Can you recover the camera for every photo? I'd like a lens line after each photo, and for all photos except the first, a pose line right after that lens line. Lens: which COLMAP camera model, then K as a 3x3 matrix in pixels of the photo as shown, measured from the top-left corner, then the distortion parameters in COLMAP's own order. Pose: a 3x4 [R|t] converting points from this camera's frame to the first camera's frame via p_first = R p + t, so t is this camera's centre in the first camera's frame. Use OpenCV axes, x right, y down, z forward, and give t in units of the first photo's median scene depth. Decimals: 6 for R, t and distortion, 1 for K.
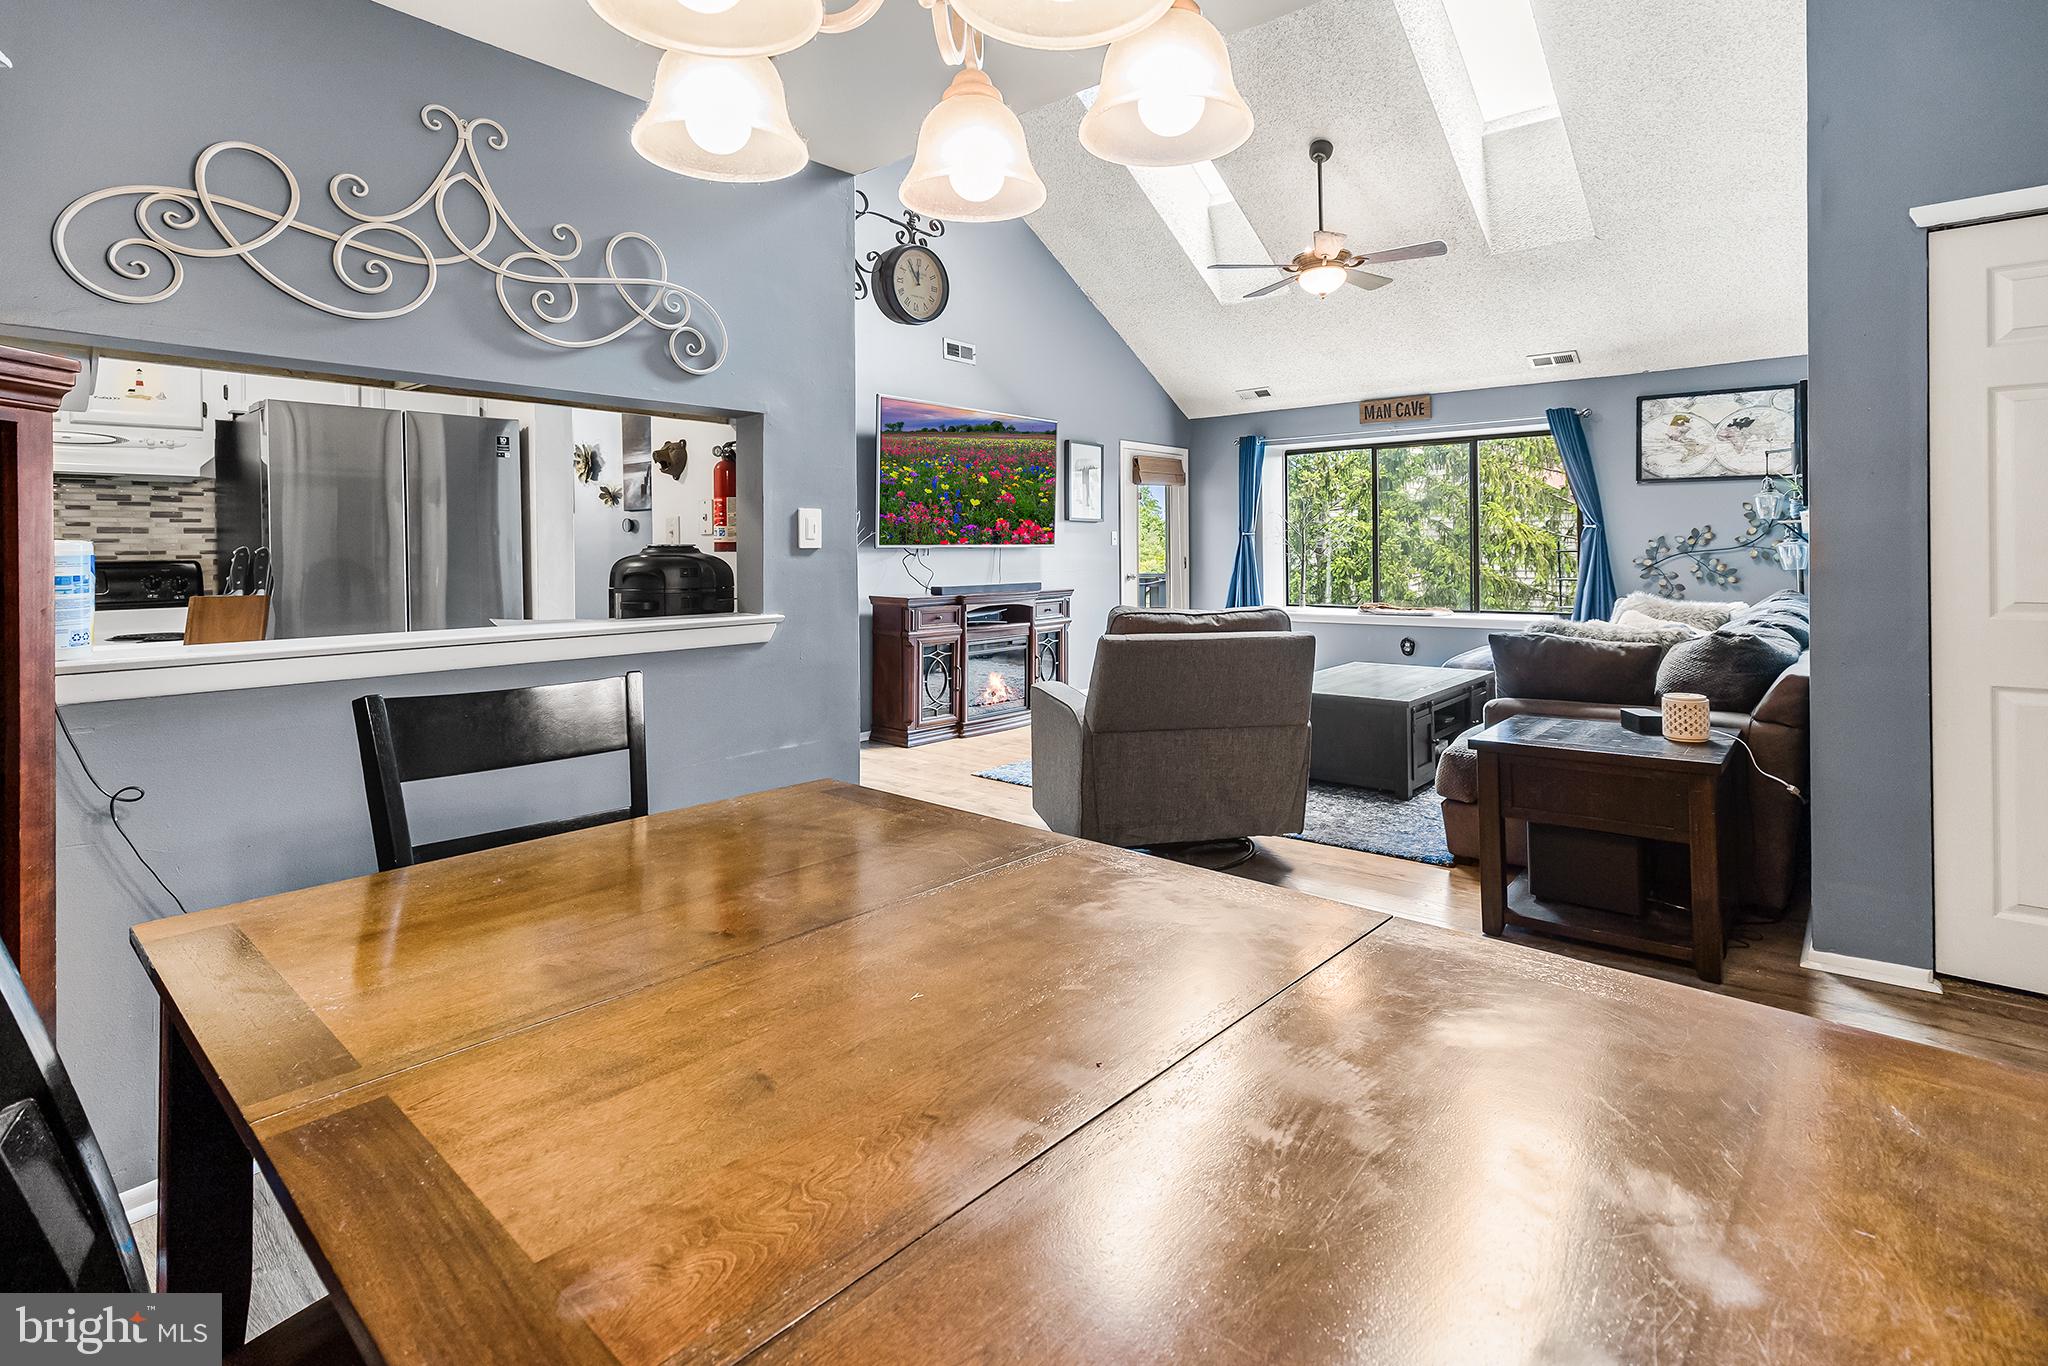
lens RADIAL K [[976.0, 0, 952.4], [0, 976.0, 591.1], [0, 0, 1]] dist [0.000656, 0.000067]
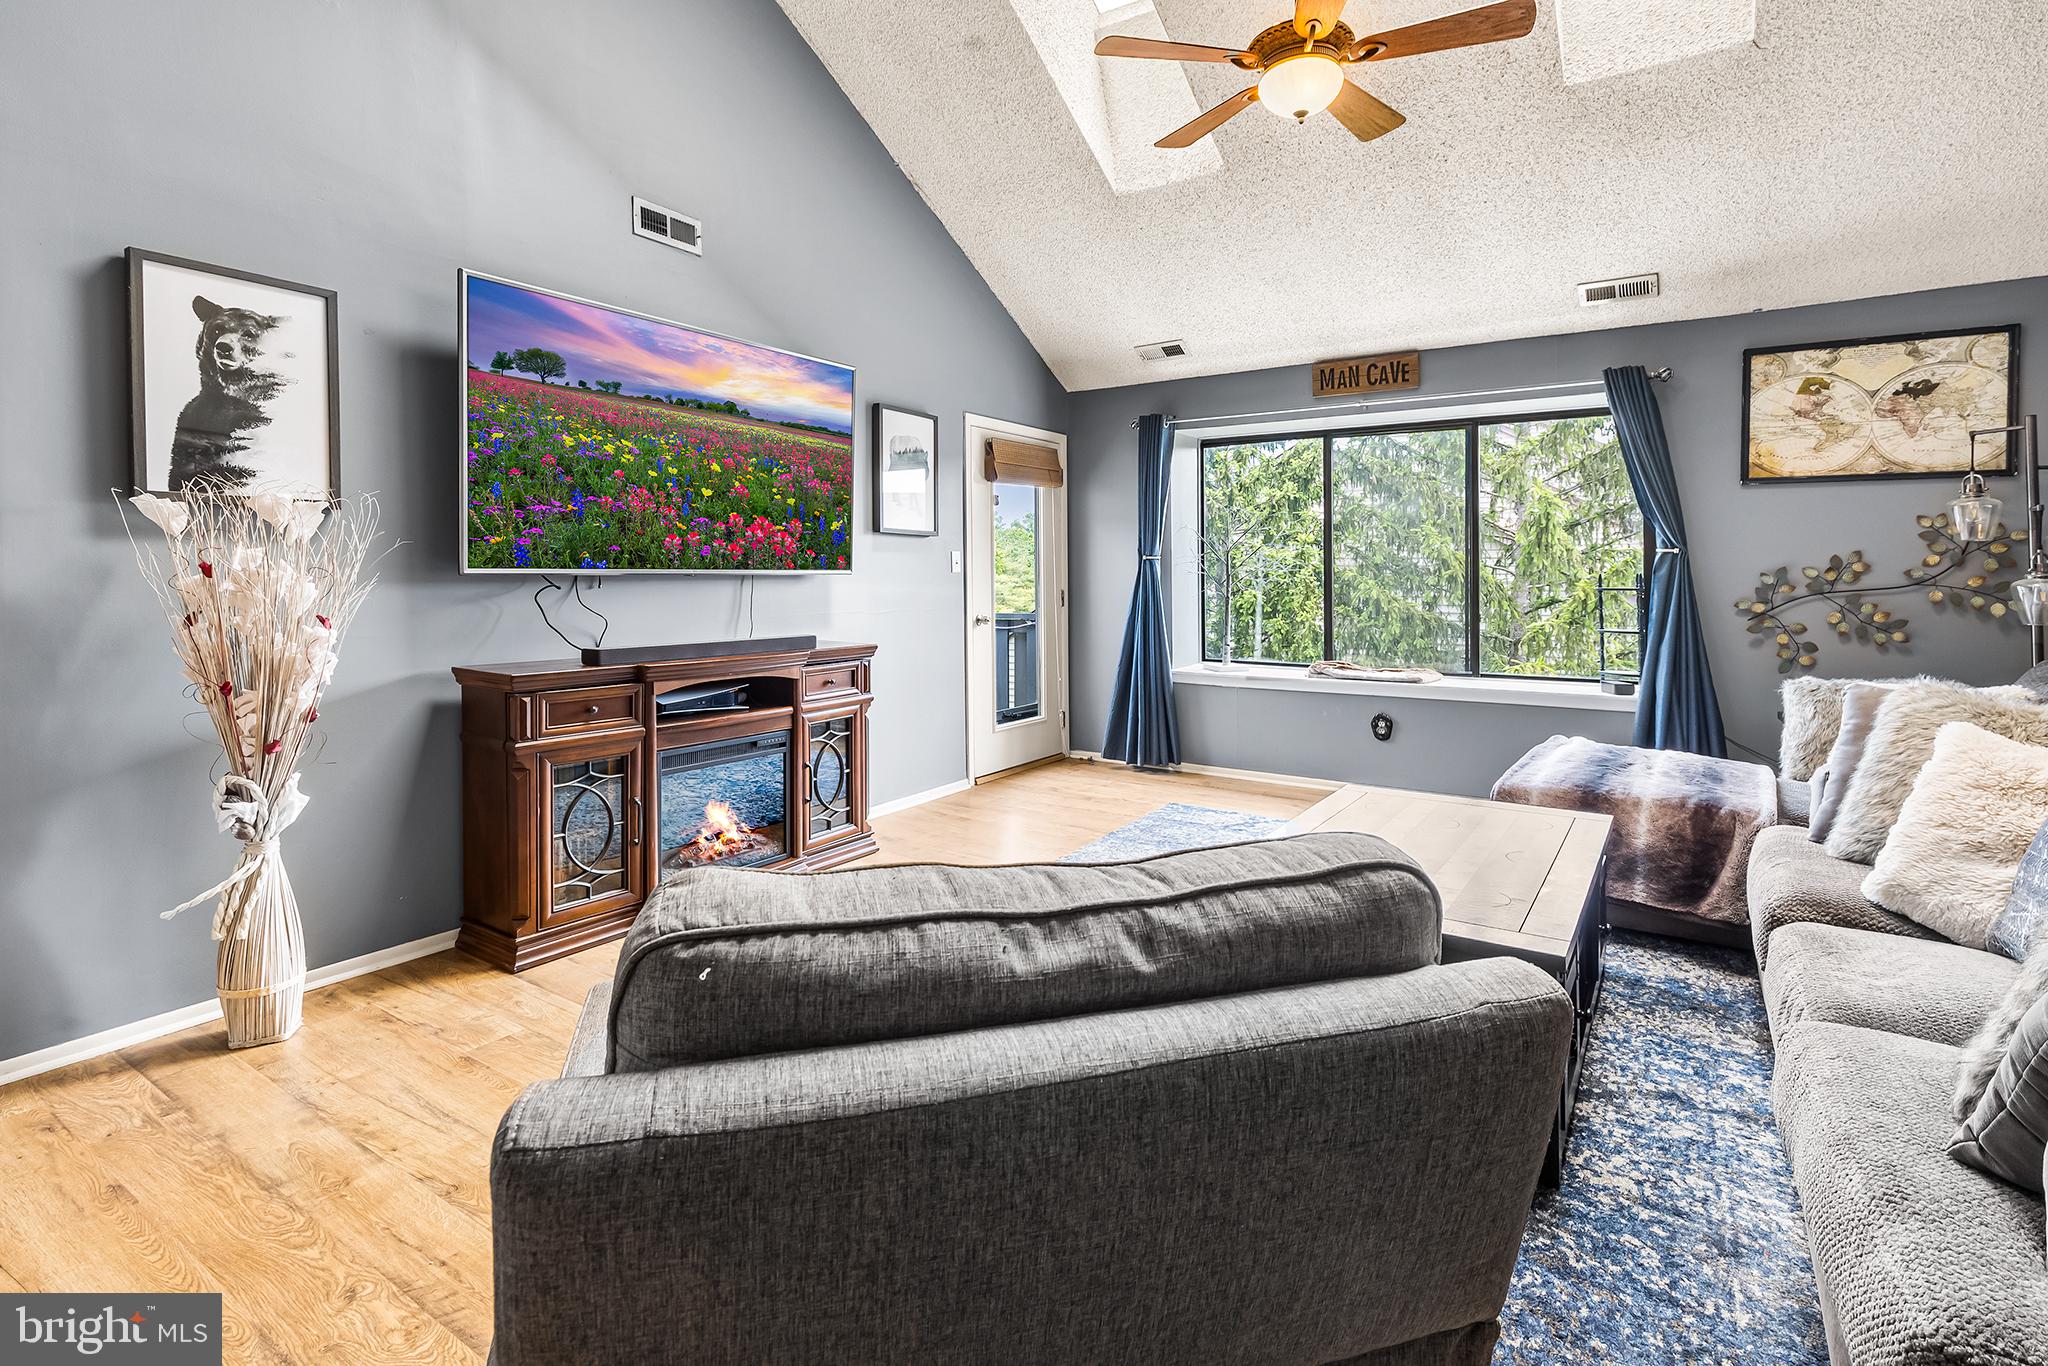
lens RADIAL K [[1034.7, 0, 1022.1], [0, 1034.7, 594.6], [0, 0, 1]] dist [0.000211, 0.000080]
pose [[0.982500, 0.006141, 0.186161, 0.105397], [-0.001532, 0.999689, -0.024890, -0.019764], [-0.186256, 0.024170, 0.982204, 0.406821]]
